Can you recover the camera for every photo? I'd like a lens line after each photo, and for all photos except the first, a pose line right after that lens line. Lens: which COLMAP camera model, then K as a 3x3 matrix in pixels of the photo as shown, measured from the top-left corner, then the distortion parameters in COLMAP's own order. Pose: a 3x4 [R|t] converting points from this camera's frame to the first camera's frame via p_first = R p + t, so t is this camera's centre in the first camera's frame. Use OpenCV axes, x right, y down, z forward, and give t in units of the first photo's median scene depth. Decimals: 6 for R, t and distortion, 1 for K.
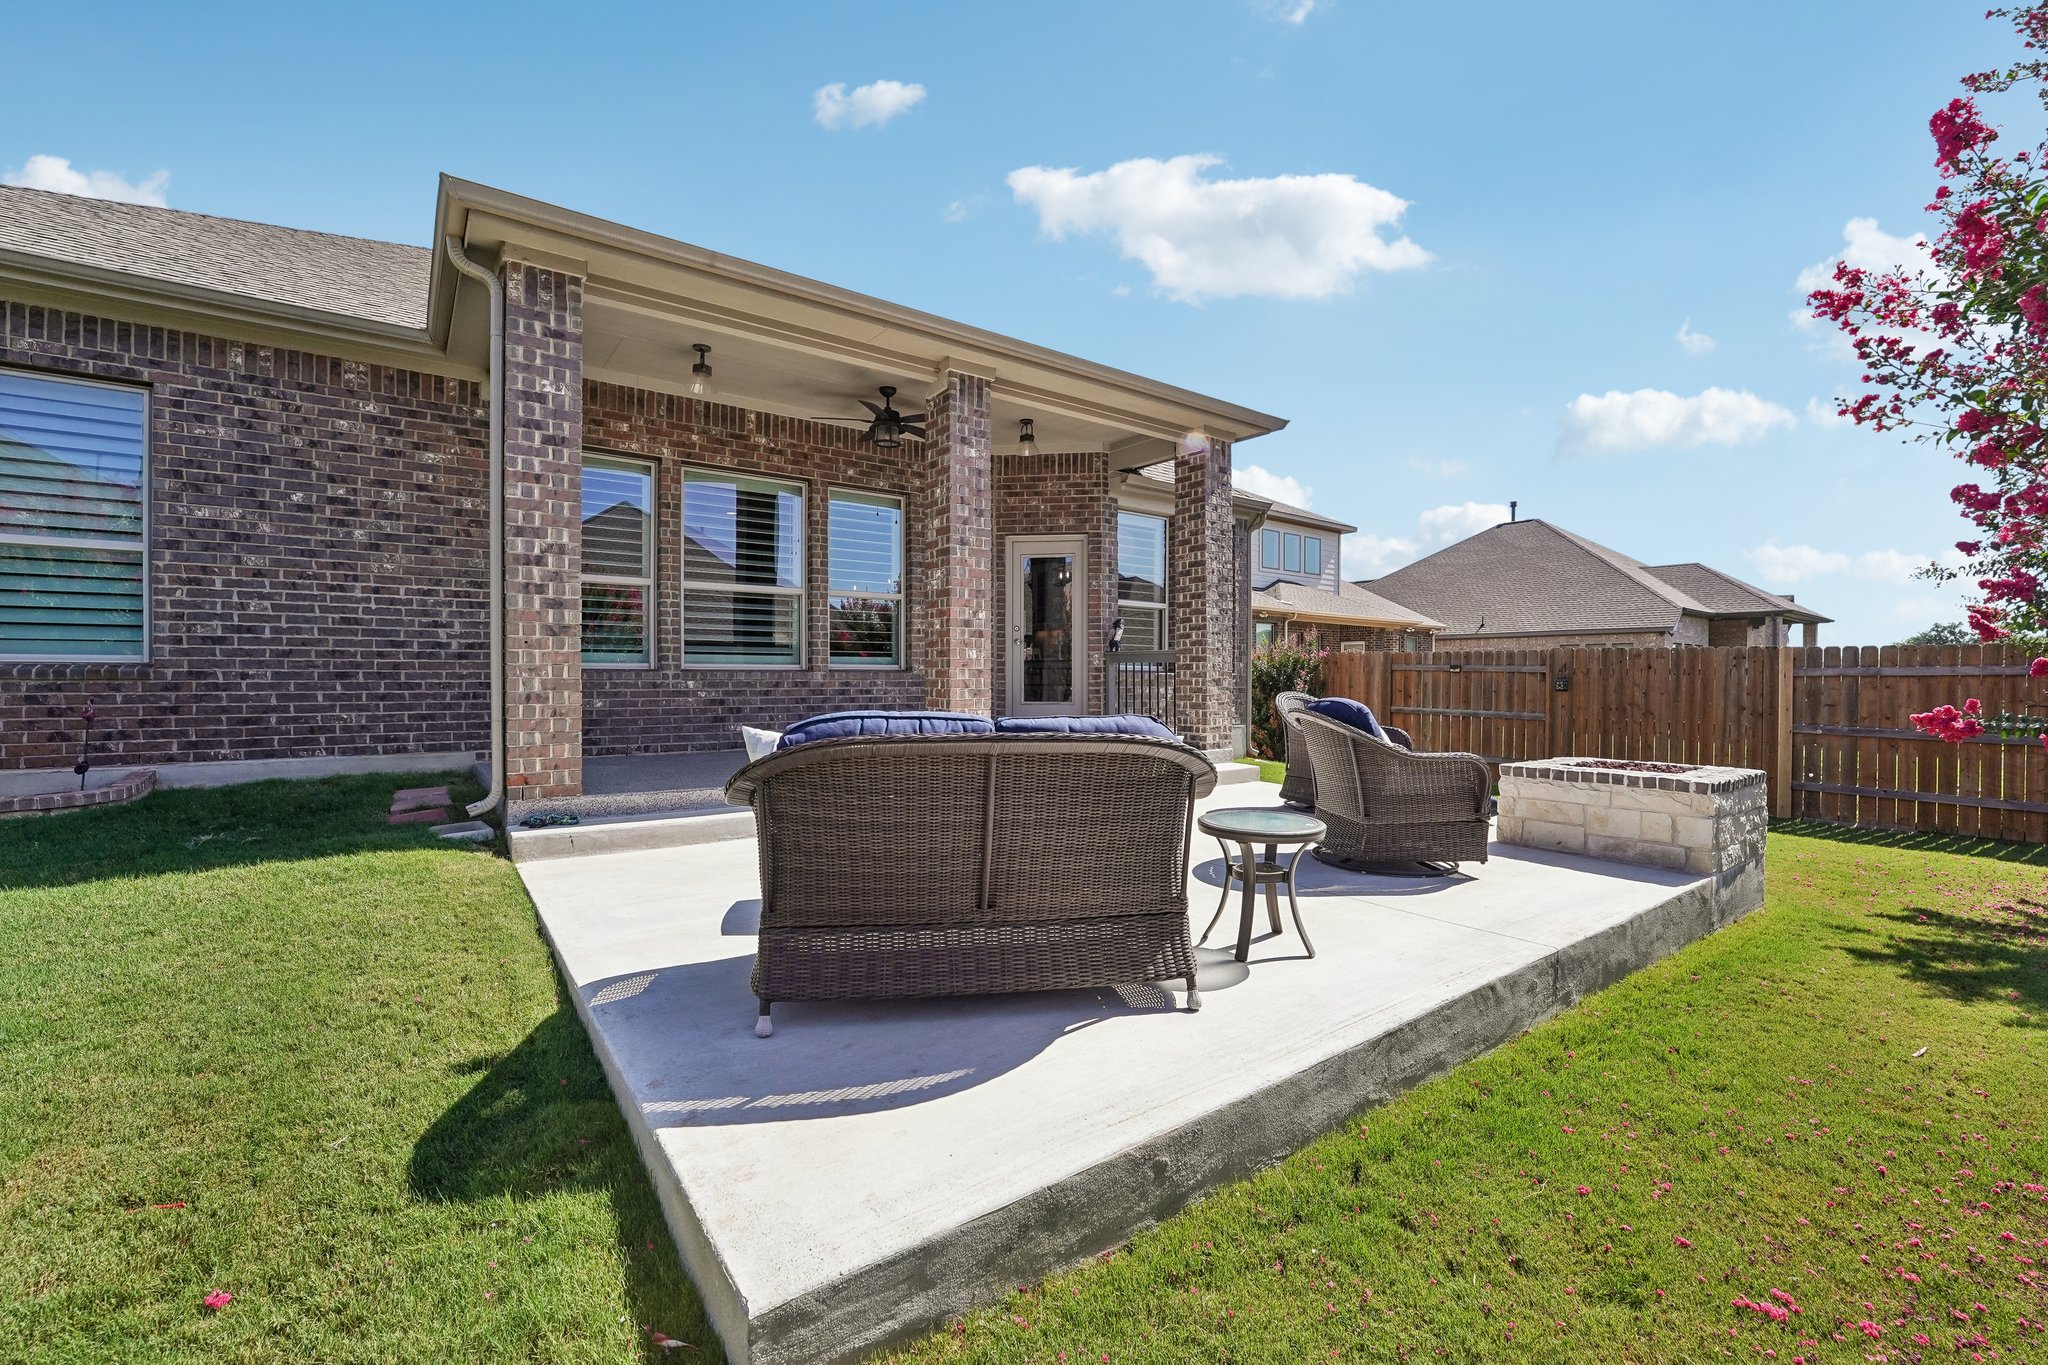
lens RADIAL K [[845.2, 0, 1016.8], [0, 845.2, 681.7], [0, 0, 1]] dist [-0.023016, 0.000638]
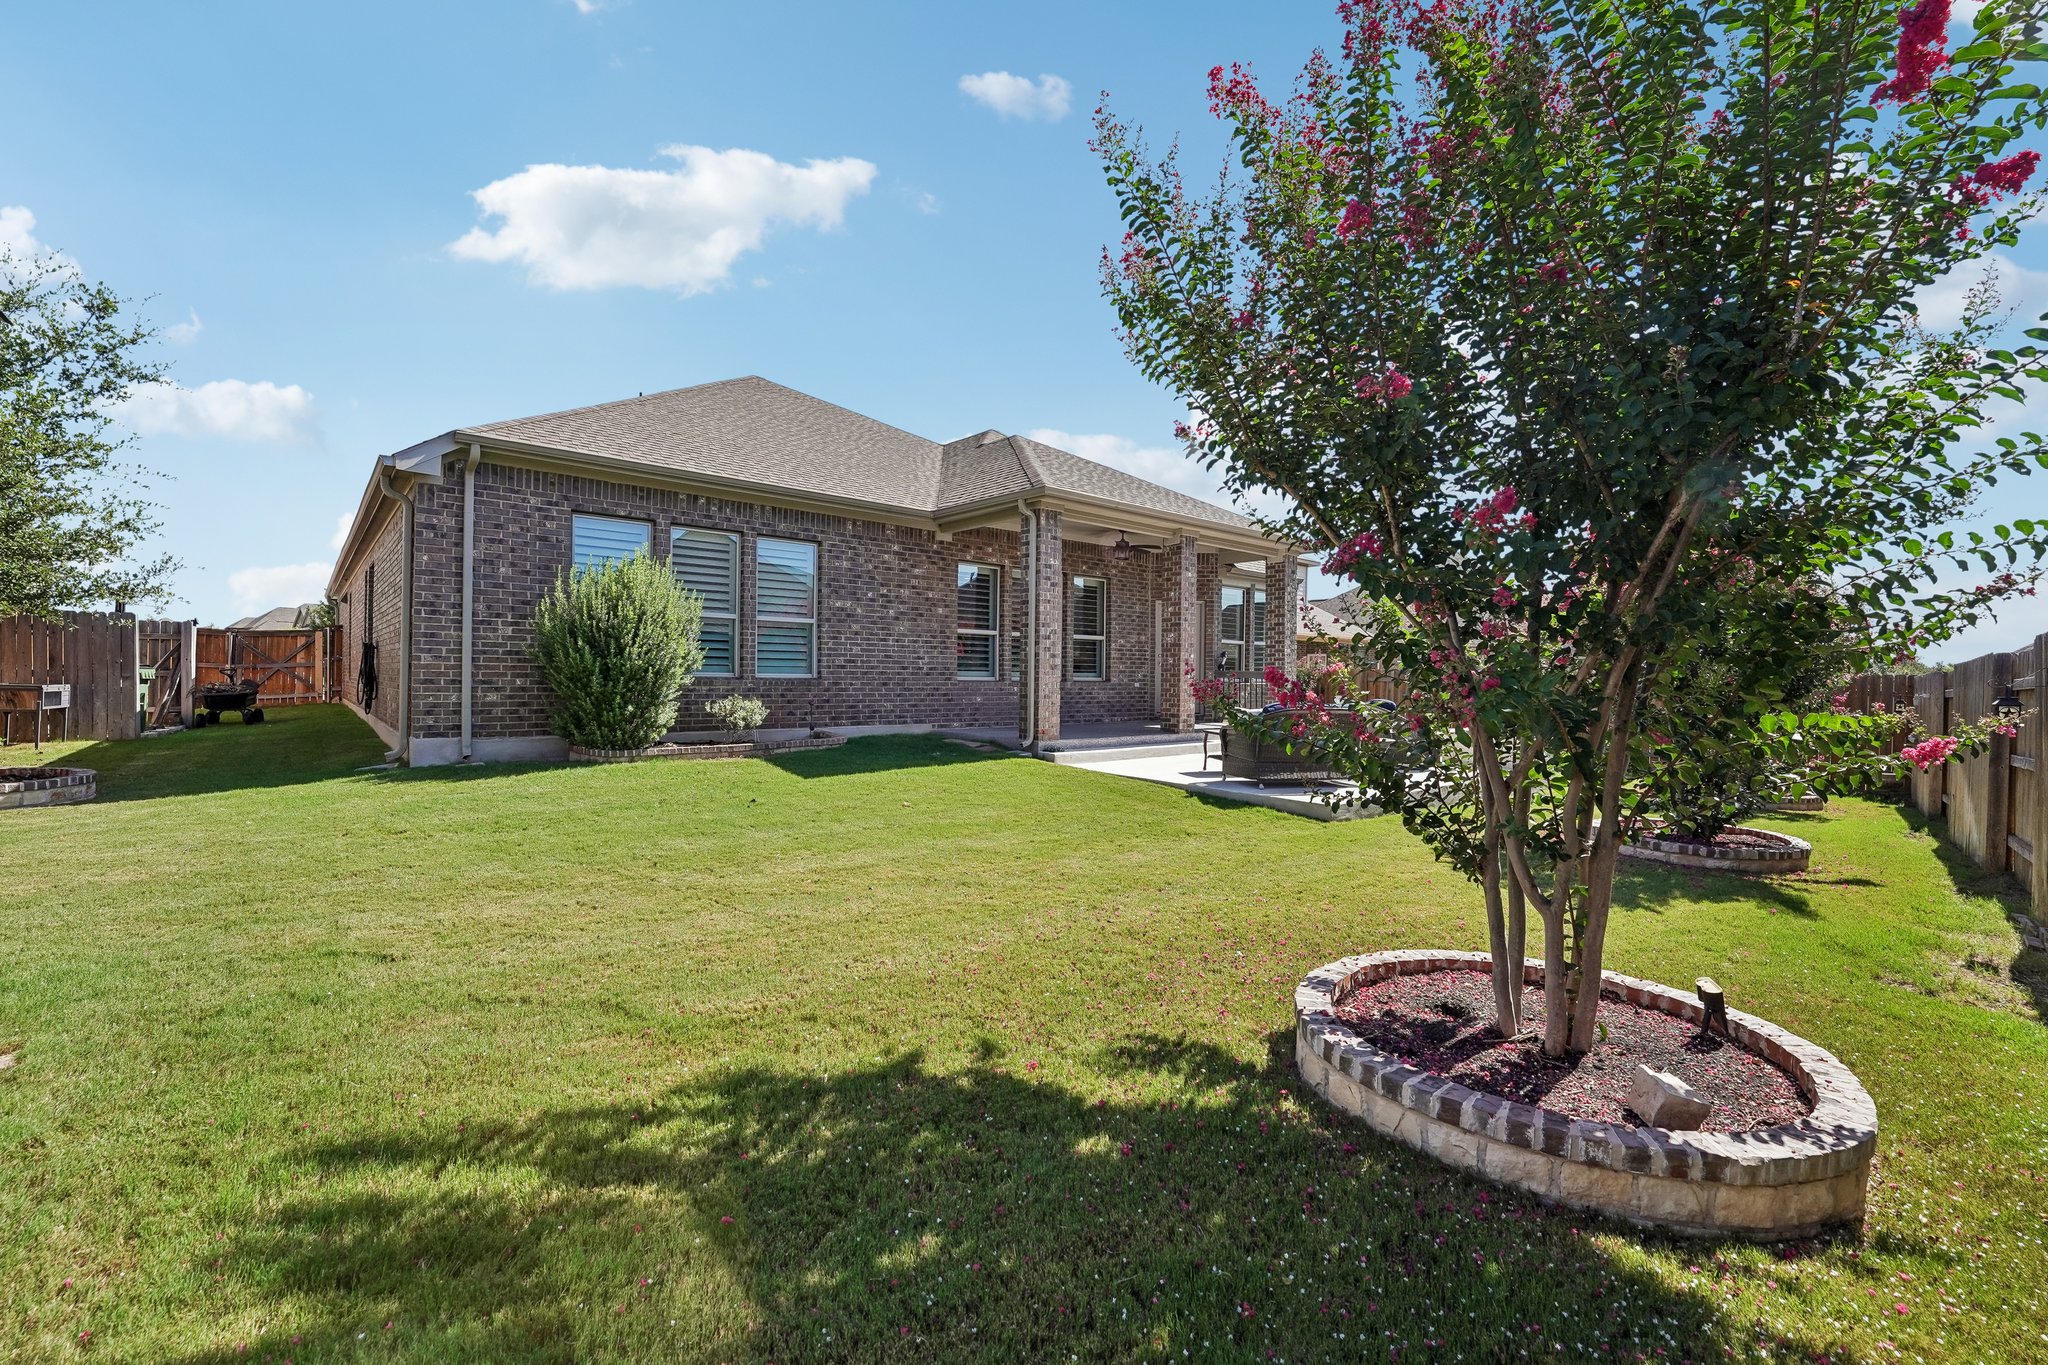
lens RADIAL K [[845.2, 0, 1016.8], [0, 845.2, 681.7], [0, 0, 1]] dist [-0.023016, 0.000638]
pose [[0.997398, 0.008969, 0.071529, -0.618087], [-0.009145, 0.999956, 0.002132, -0.019565], [-0.071507, -0.002781, 0.997436, -0.983204]]
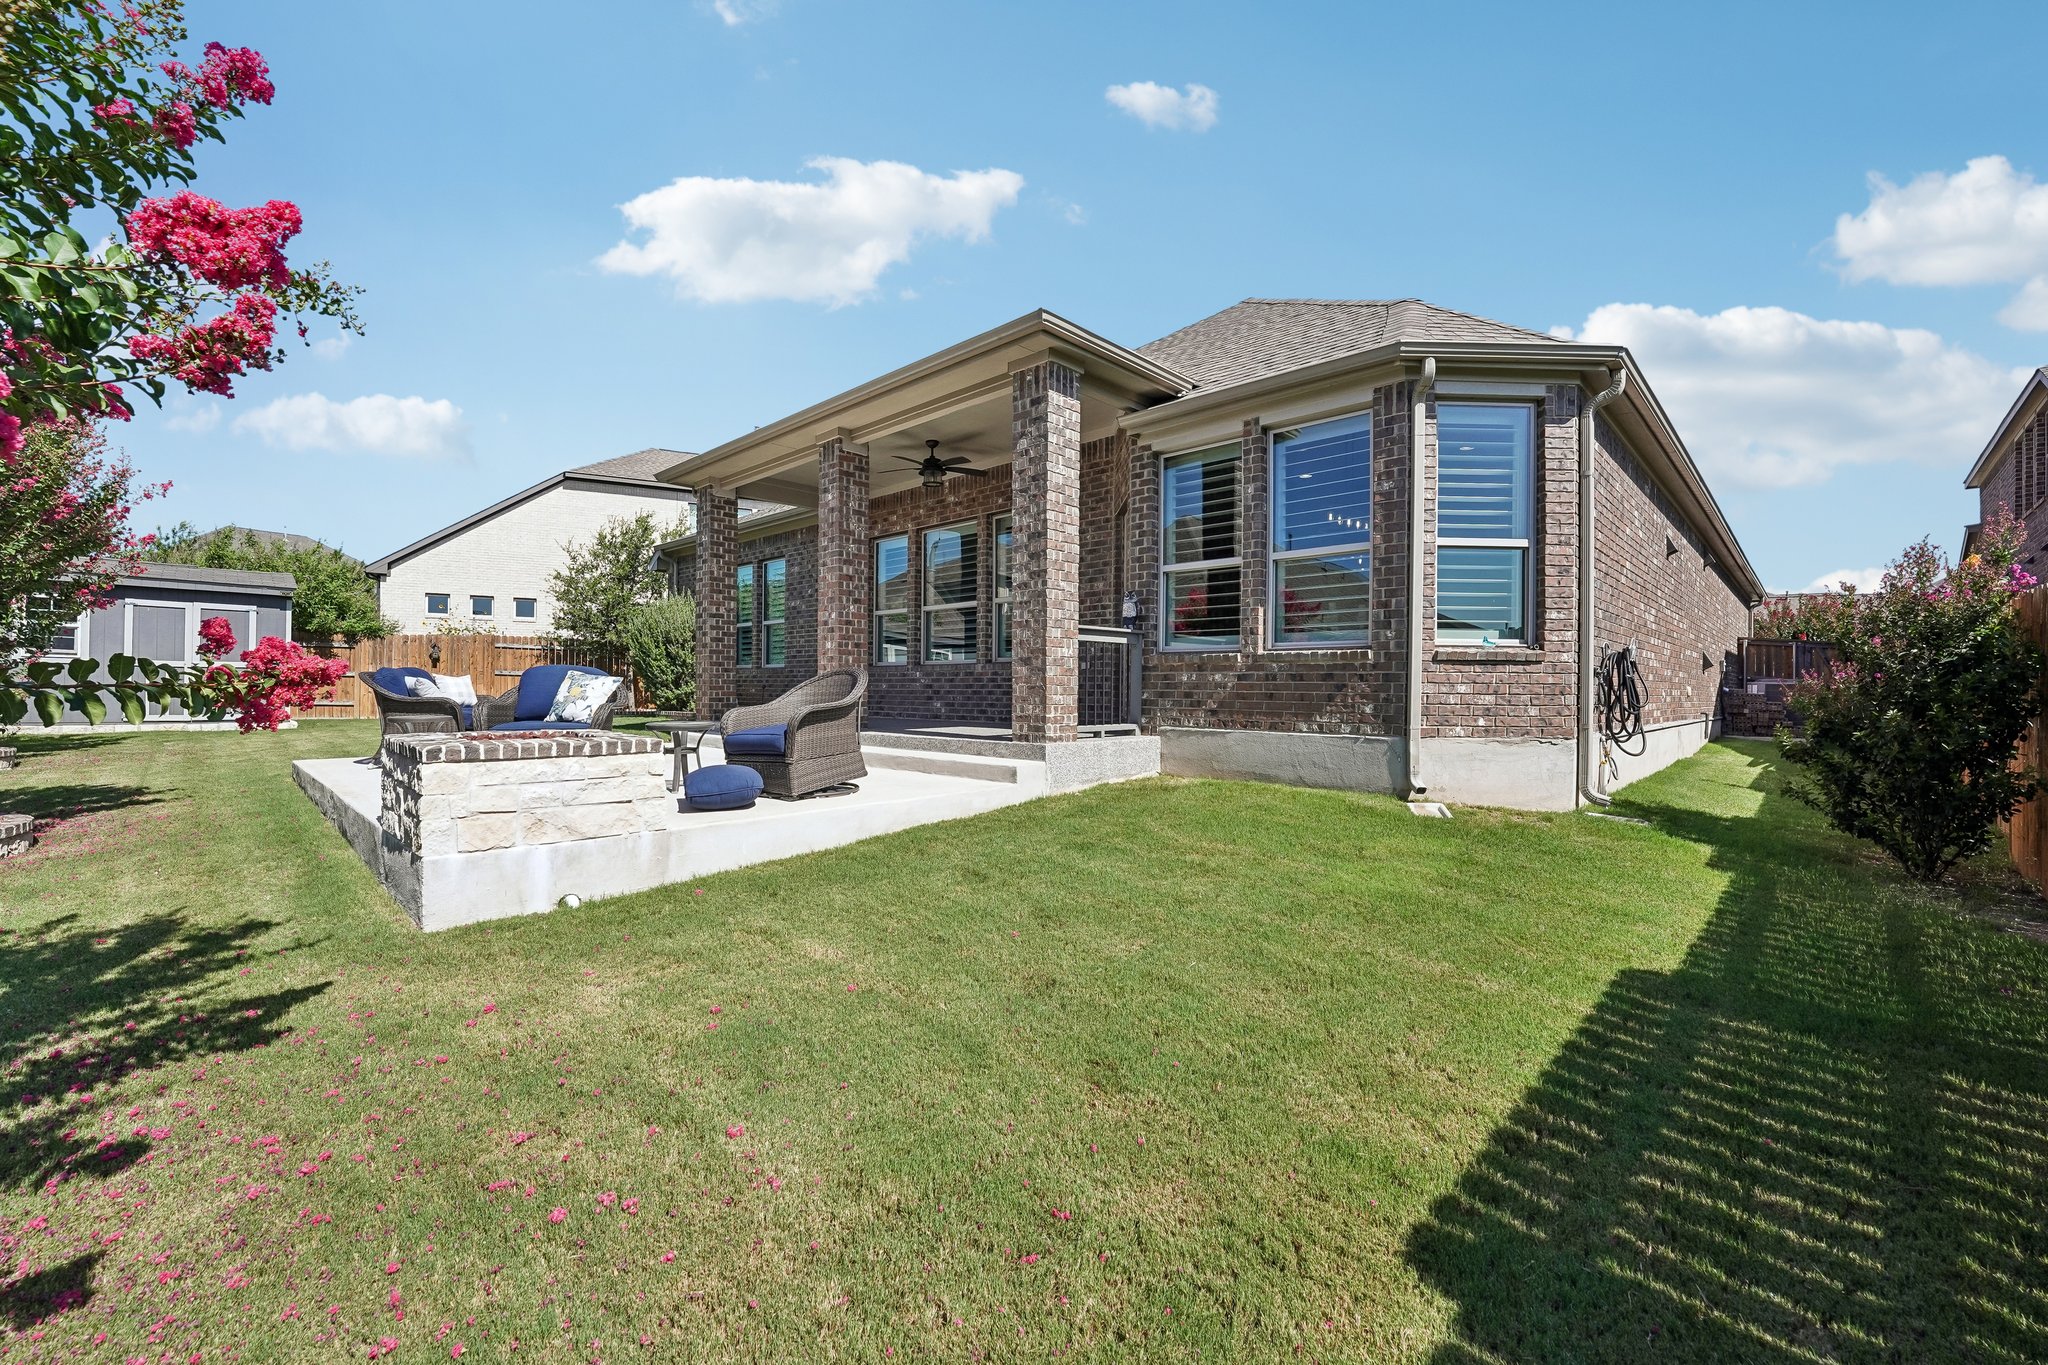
lens RADIAL K [[845.2, 0, 1016.8], [0, 845.2, 681.7], [0, 0, 1]] dist [-0.023016, 0.000638]
pose [[0.162996, -0.007884, -0.986595, 1.339376], [-0.013838, 0.999851, -0.010276, 0.035788], [0.986530, 0.015328, 0.162862, 1.085845]]
